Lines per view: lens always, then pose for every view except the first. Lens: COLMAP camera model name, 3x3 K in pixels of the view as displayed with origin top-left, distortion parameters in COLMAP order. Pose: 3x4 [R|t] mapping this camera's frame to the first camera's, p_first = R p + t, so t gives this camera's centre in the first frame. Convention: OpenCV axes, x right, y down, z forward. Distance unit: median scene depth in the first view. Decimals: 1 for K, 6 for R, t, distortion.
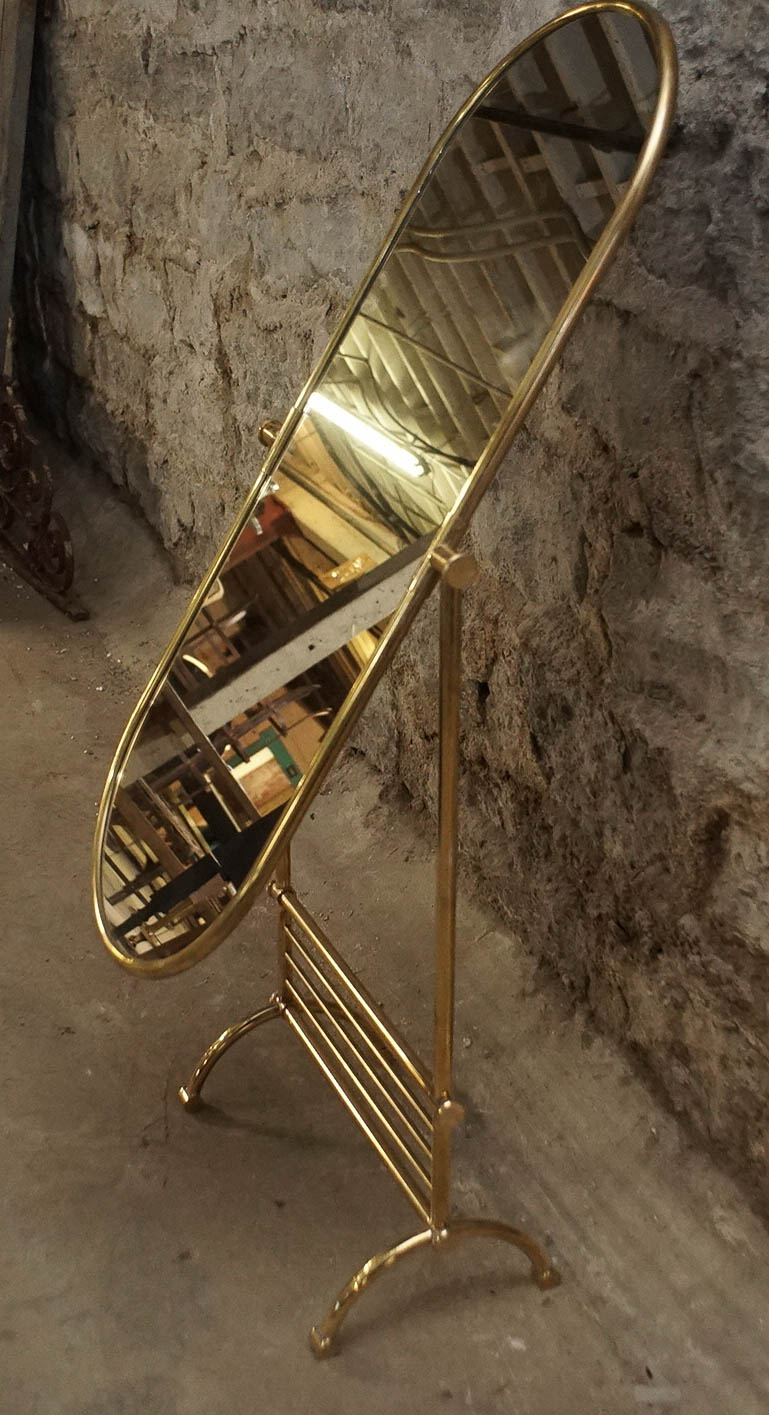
lens RADIAL K [[1753.8, 0, 377.2], [0, 1753.8, 701.5], [0, 0, 1]] dist [-0.103353, 0.000000]
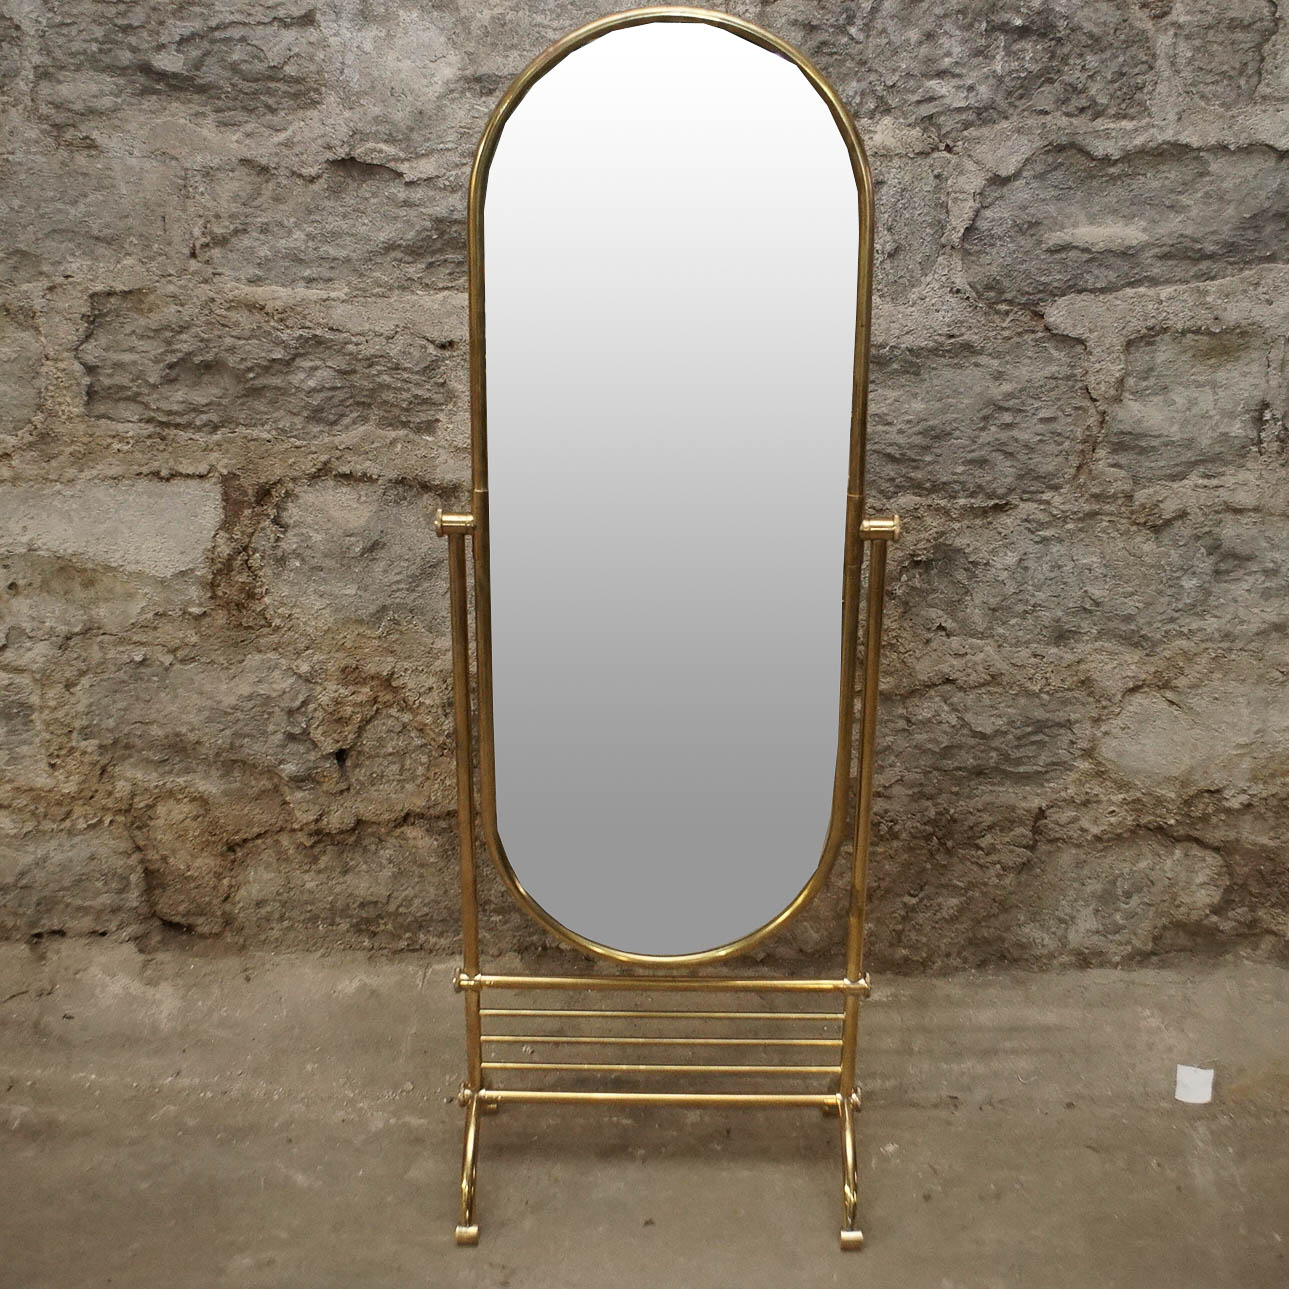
lens RADIAL K [[1775.5, 0, 639.9], [0, 1775.5, 651.1], [0, 0, 1]] dist [-0.098813, 0.000000]
pose [[0.390892, -0.324203, 0.861450, -0.932741], [0.361732, 0.914719, 0.180111, -0.234374], [-0.846377, 0.241210, 0.474831, 0.462586]]
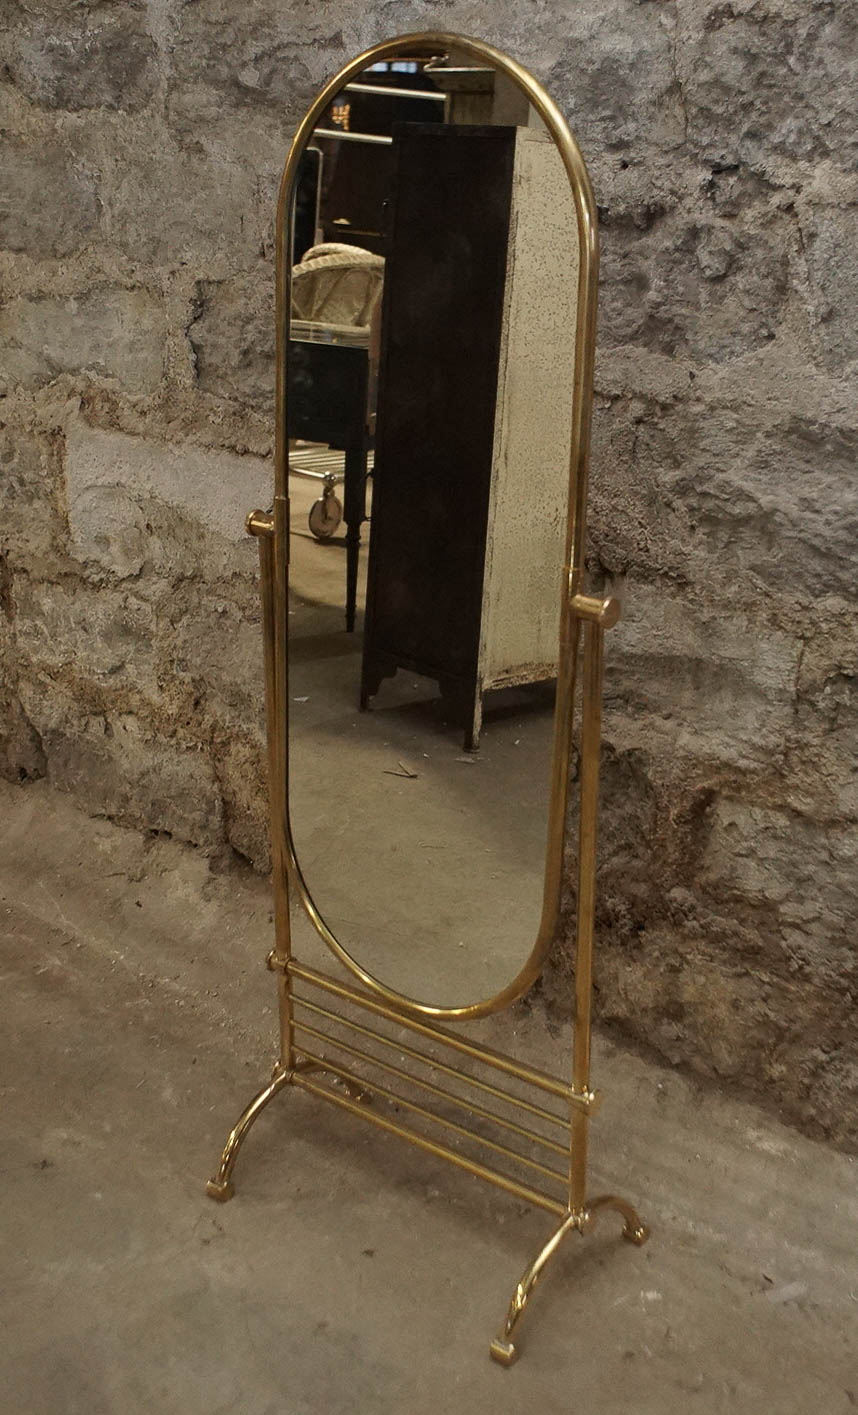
lens RADIAL K [[1771.9, 0, 442.0], [0, 1771.9, 696.6], [0, 0, 1]] dist [-0.110322, 0.000000]
pose [[0.884119, -0.177603, 0.432192, -0.452106], [0.190800, 0.981542, 0.013037, -0.047051], [-0.426530, 0.070936, 0.901687, 0.014683]]
